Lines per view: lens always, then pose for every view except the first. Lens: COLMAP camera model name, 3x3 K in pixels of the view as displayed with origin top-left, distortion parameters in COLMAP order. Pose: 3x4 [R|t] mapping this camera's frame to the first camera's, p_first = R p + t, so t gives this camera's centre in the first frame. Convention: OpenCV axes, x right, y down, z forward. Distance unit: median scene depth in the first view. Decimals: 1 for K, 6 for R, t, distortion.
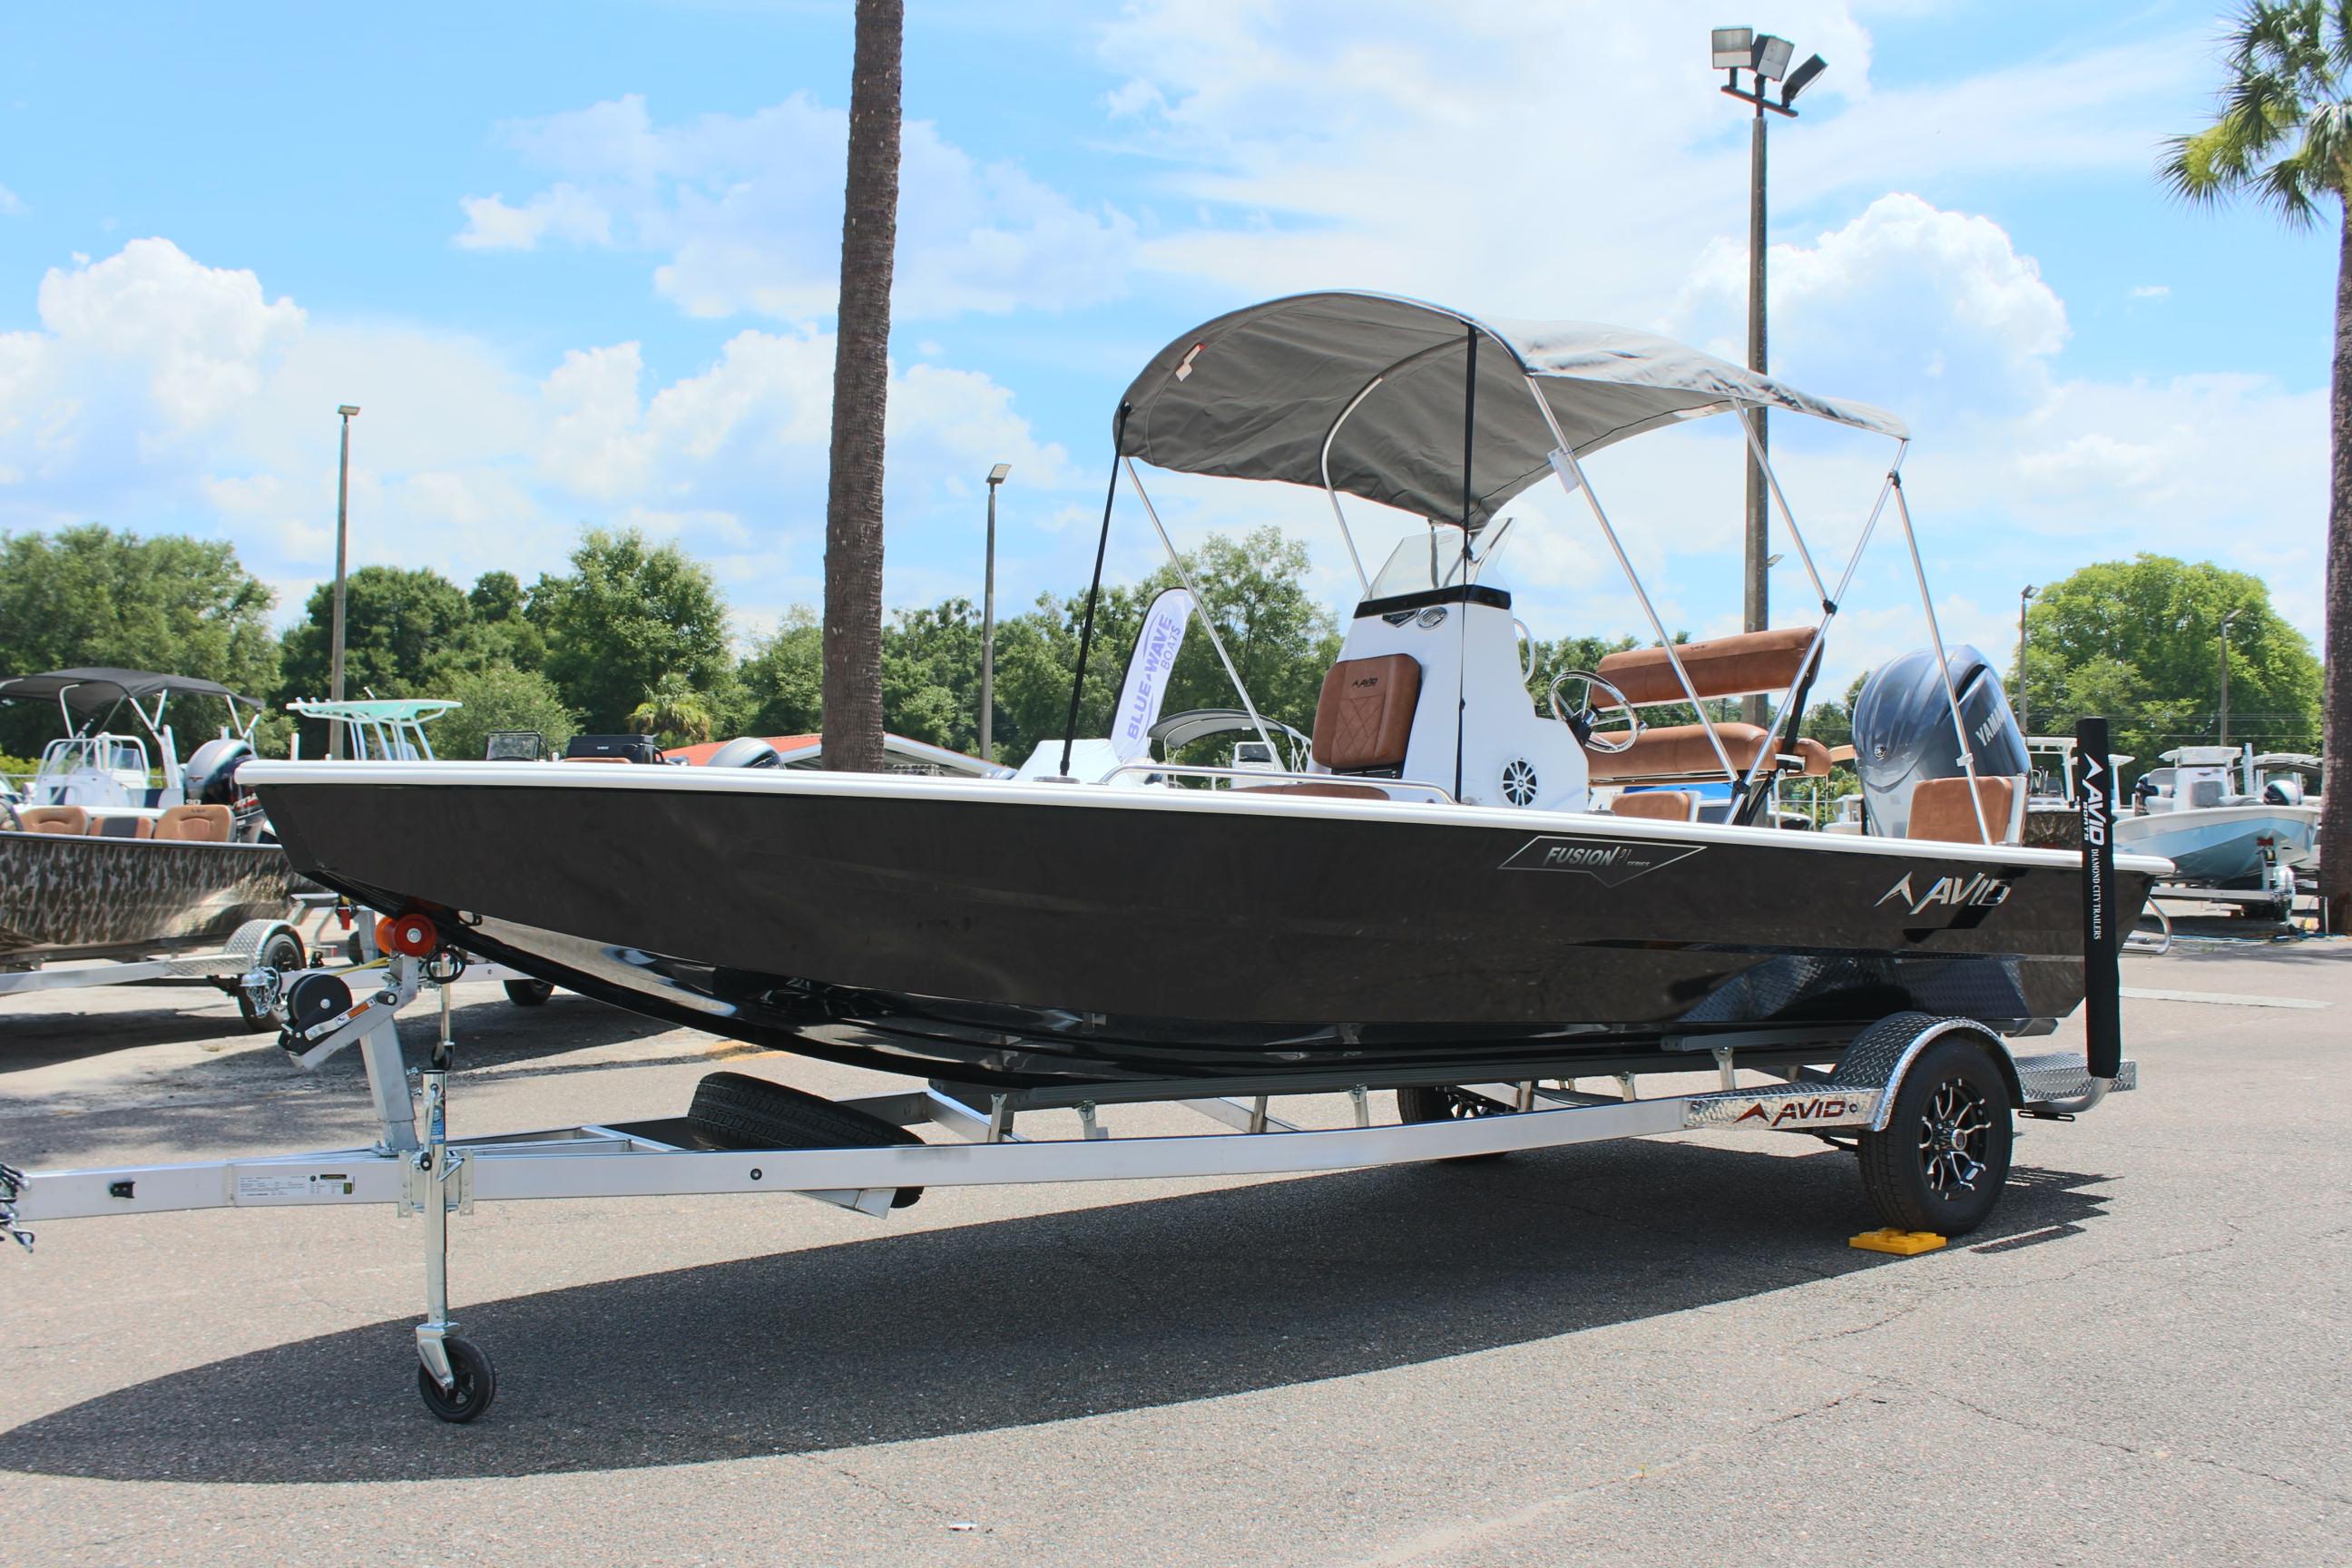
lens RADIAL K [[2142.1, 0, 1169.8], [0, 2142.1, 864.9], [0, 0, 1]] dist [-0.165939, 0.134056]
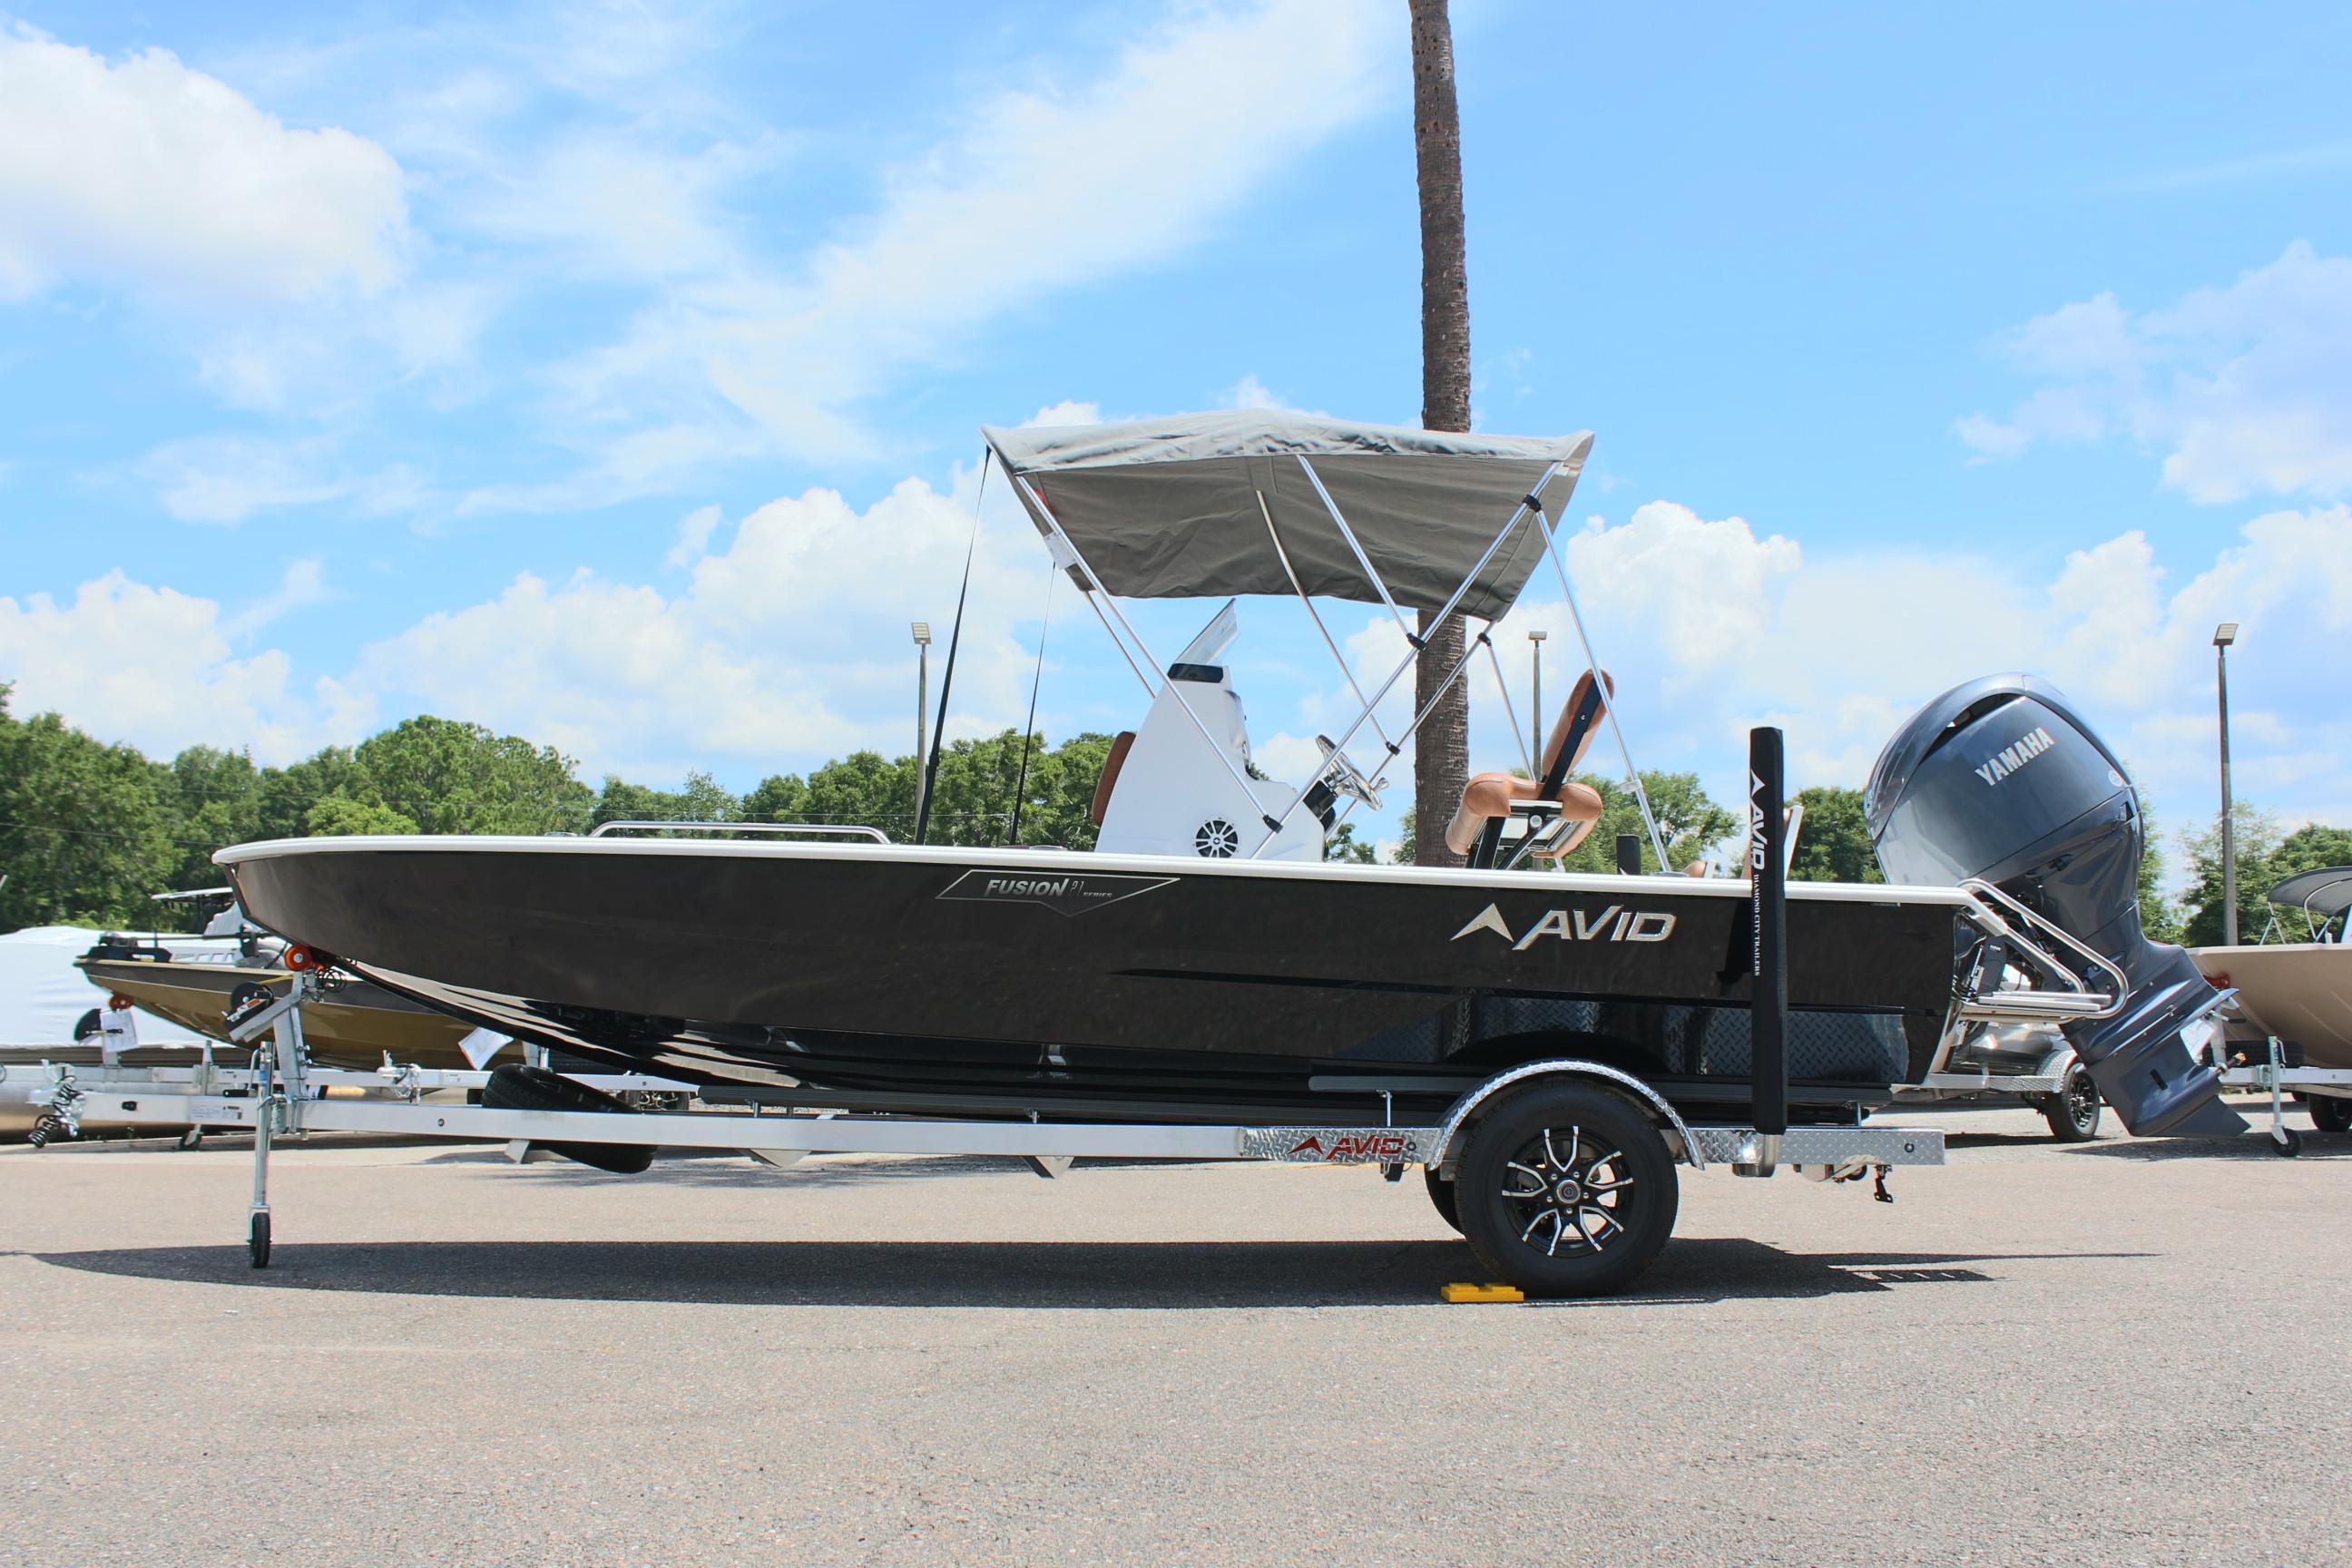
lens RADIAL K [[2142.1, 0, 1169.8], [0, 2142.1, 864.9], [0, 0, 1]] dist [-0.165939, 0.134056]
pose [[0.779592, -0.054572, -0.623906, 0.832210], [-0.010343, 0.994939, -0.099950, 0.083377], [0.626202, 0.084373, 0.775082, 0.151457]]
